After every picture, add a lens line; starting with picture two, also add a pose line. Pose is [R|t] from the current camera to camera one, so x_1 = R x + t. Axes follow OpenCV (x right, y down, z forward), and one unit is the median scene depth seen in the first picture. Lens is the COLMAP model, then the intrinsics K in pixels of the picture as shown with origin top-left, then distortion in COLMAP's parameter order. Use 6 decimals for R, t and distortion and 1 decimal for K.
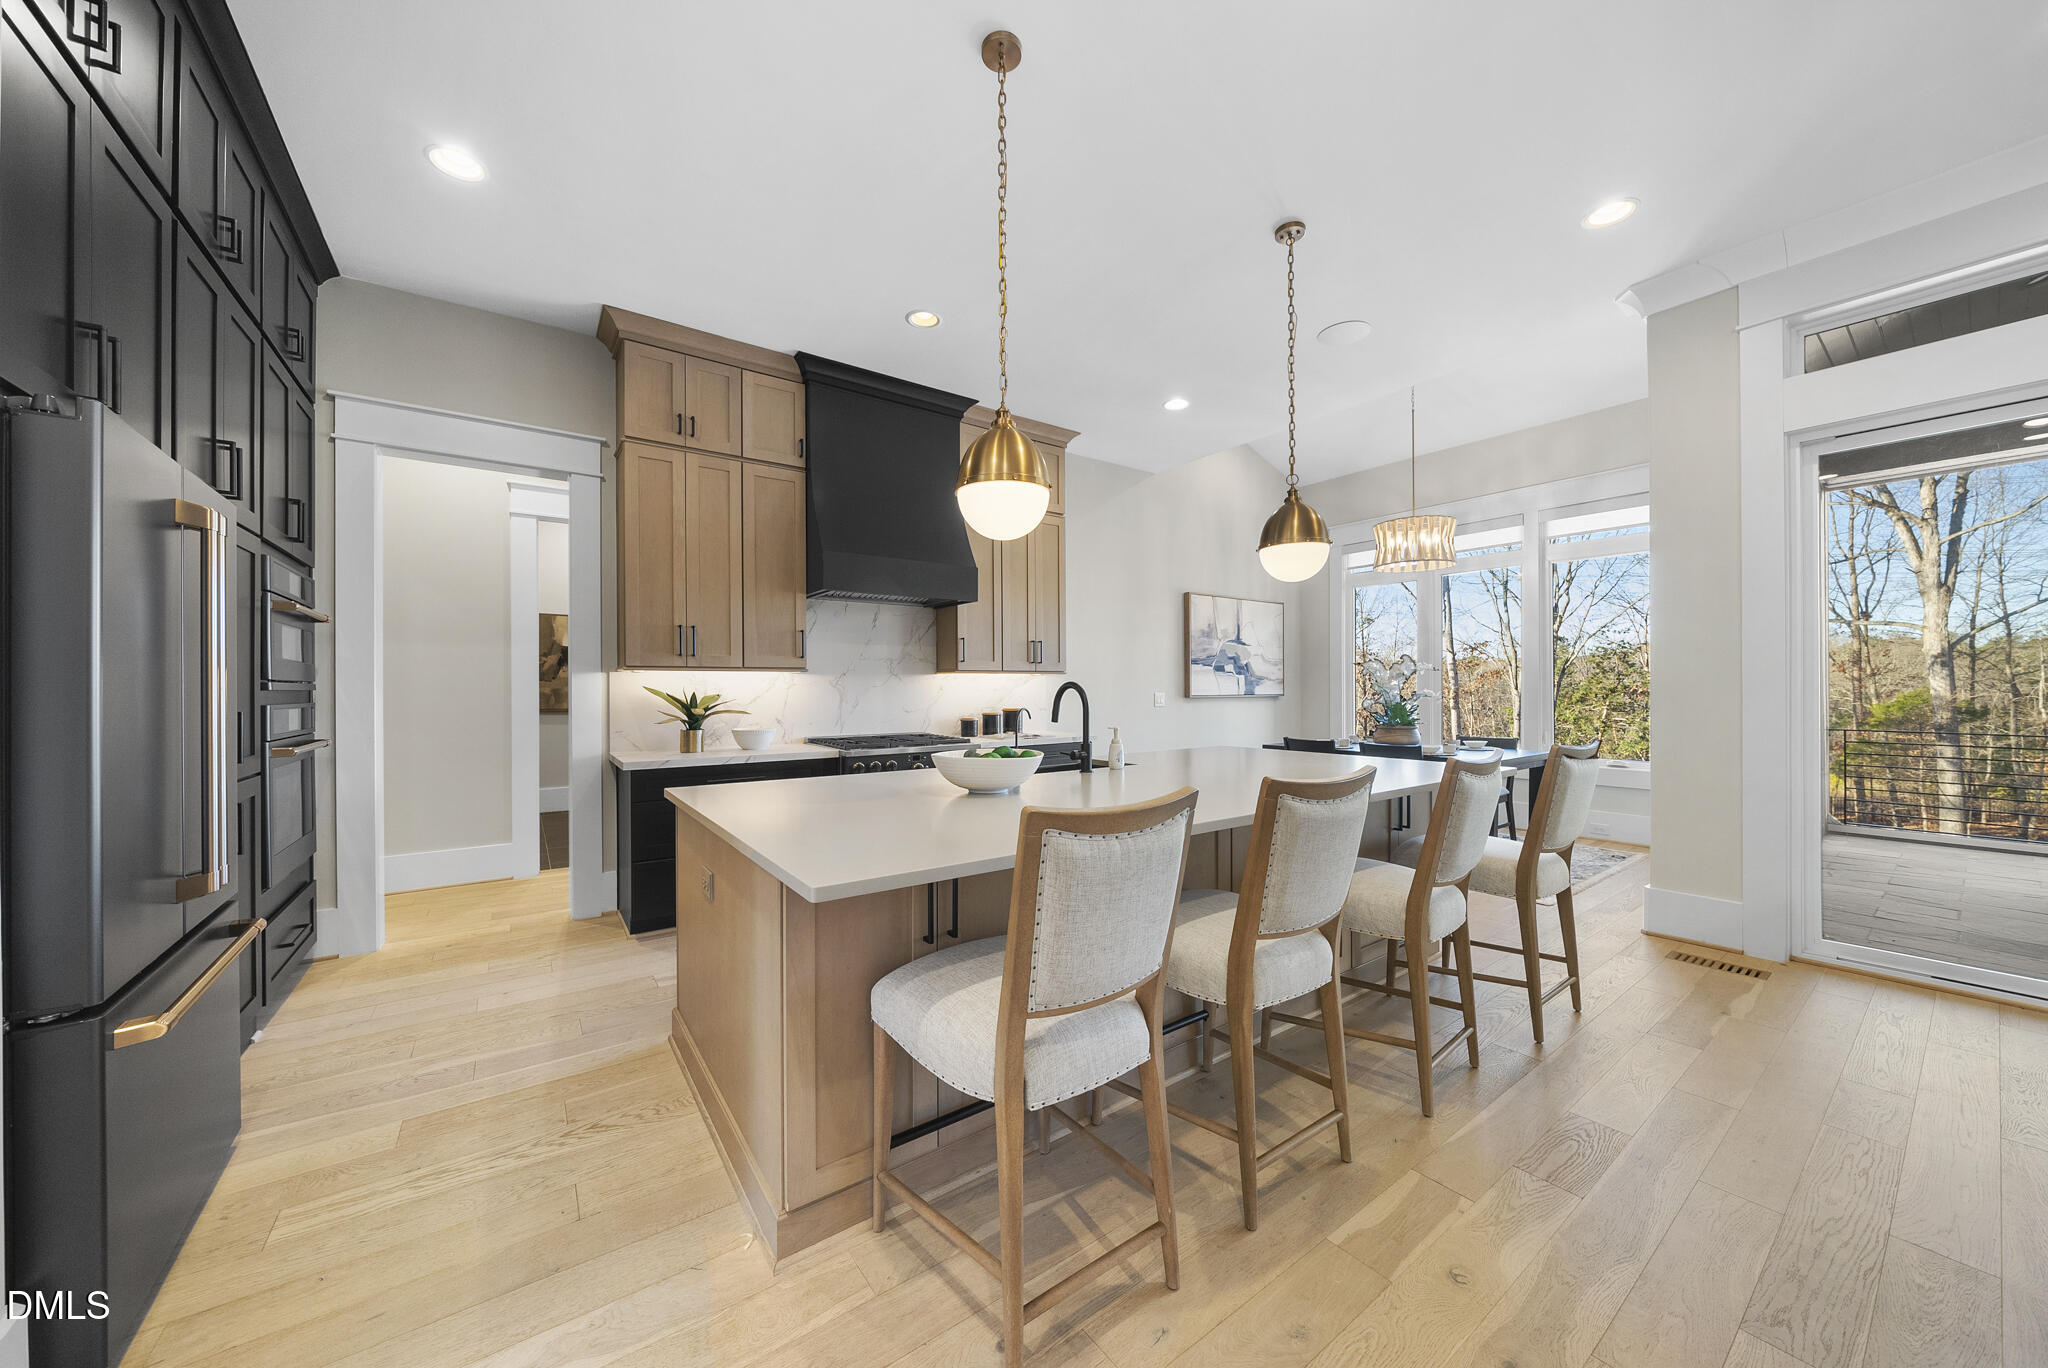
lens RADIAL K [[709.5, 0, 1009.2], [0, 709.5, 688.3], [0, 0, 1]] dist [-0.008437, 0.000363]
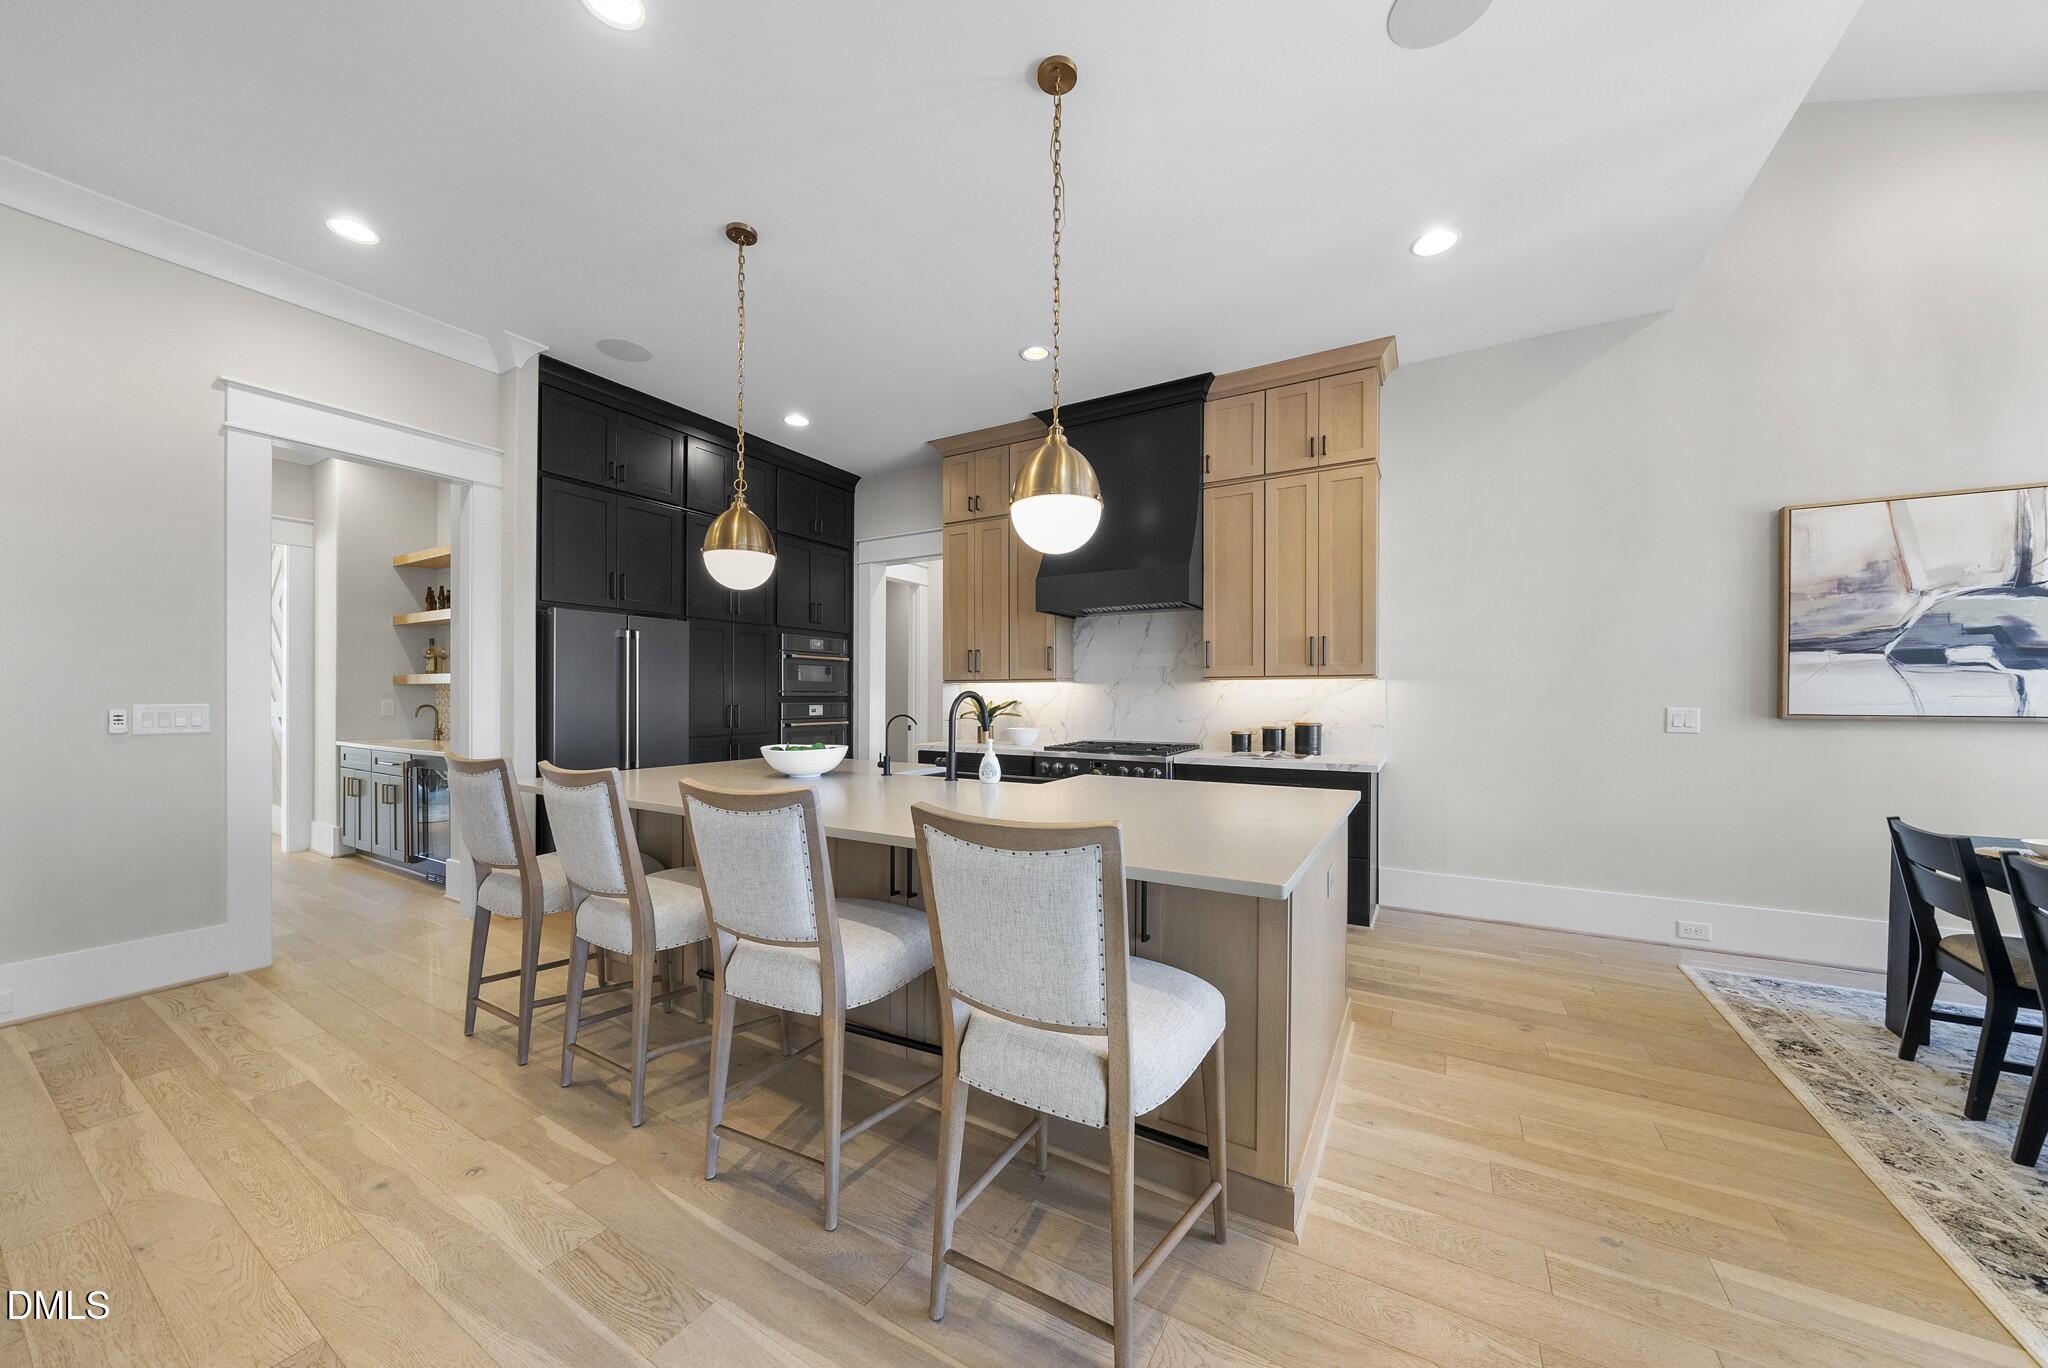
lens RADIAL K [[709.5, 0, 1026.7], [0, 709.5, 695.7], [0, 0, 1]] dist [-0.008437, 0.000363]
pose [[0.412732, 0.002725, -0.910848, 0.602708], [-0.003724, 0.999992, 0.001305, -0.001823], [0.910845, 0.002853, 0.412739, 0.382153]]
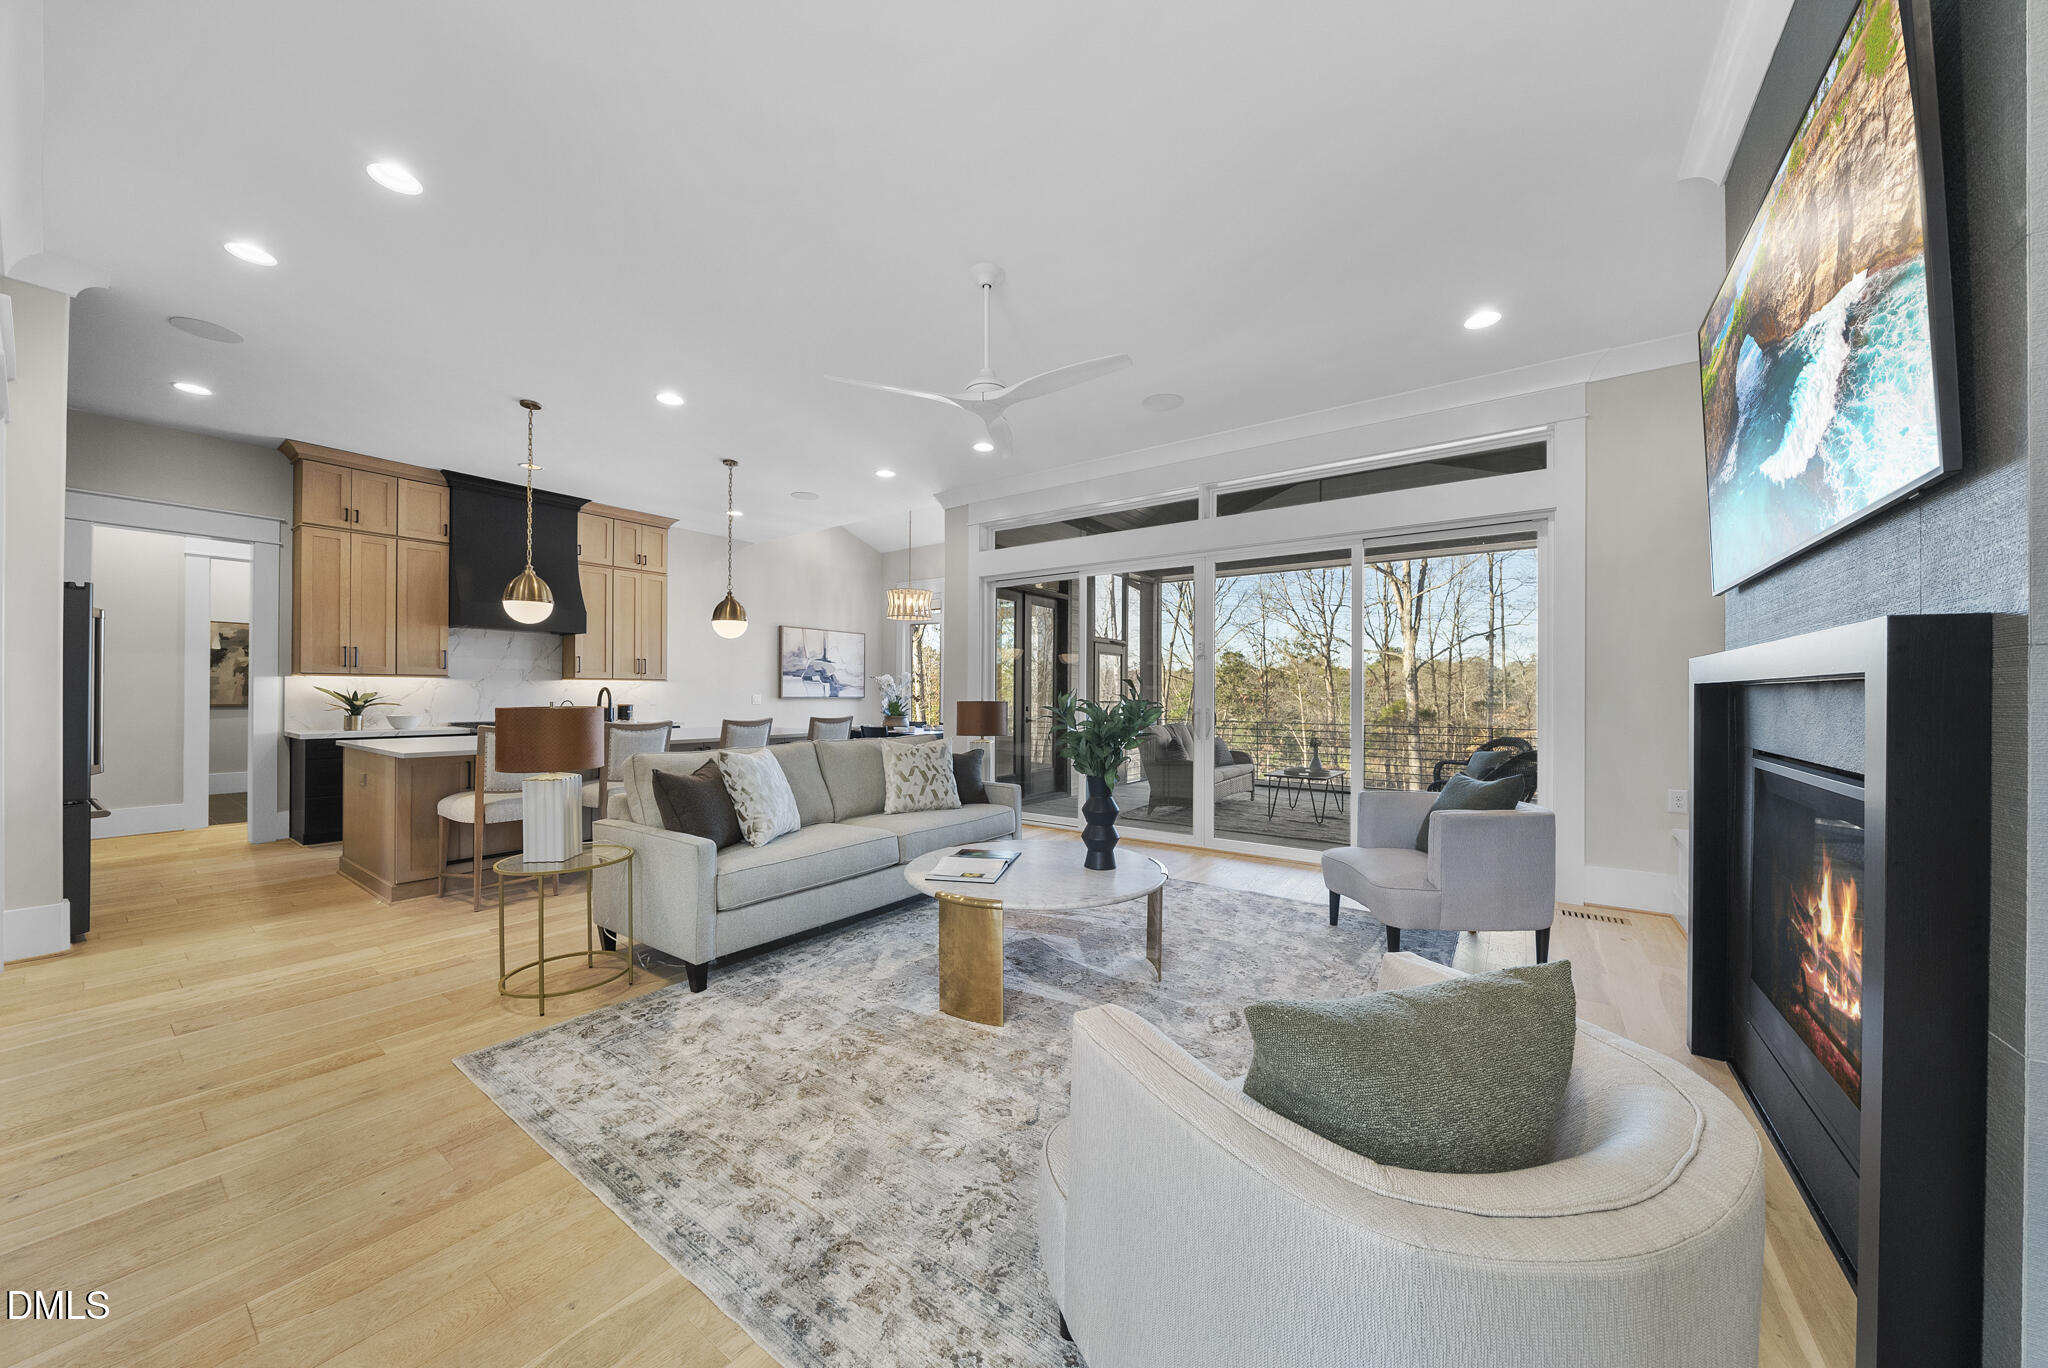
lens RADIAL K [[709.5, 0, 1020.7], [0, 709.5, 690.7], [0, 0, 1]] dist [-0.008437, 0.000363]
pose [[0.943500, 0.010235, 0.331214, 0.292815], [-0.009259, 0.999947, -0.004523, -0.000551], [-0.331242, 0.001201, 0.943545, -0.657345]]
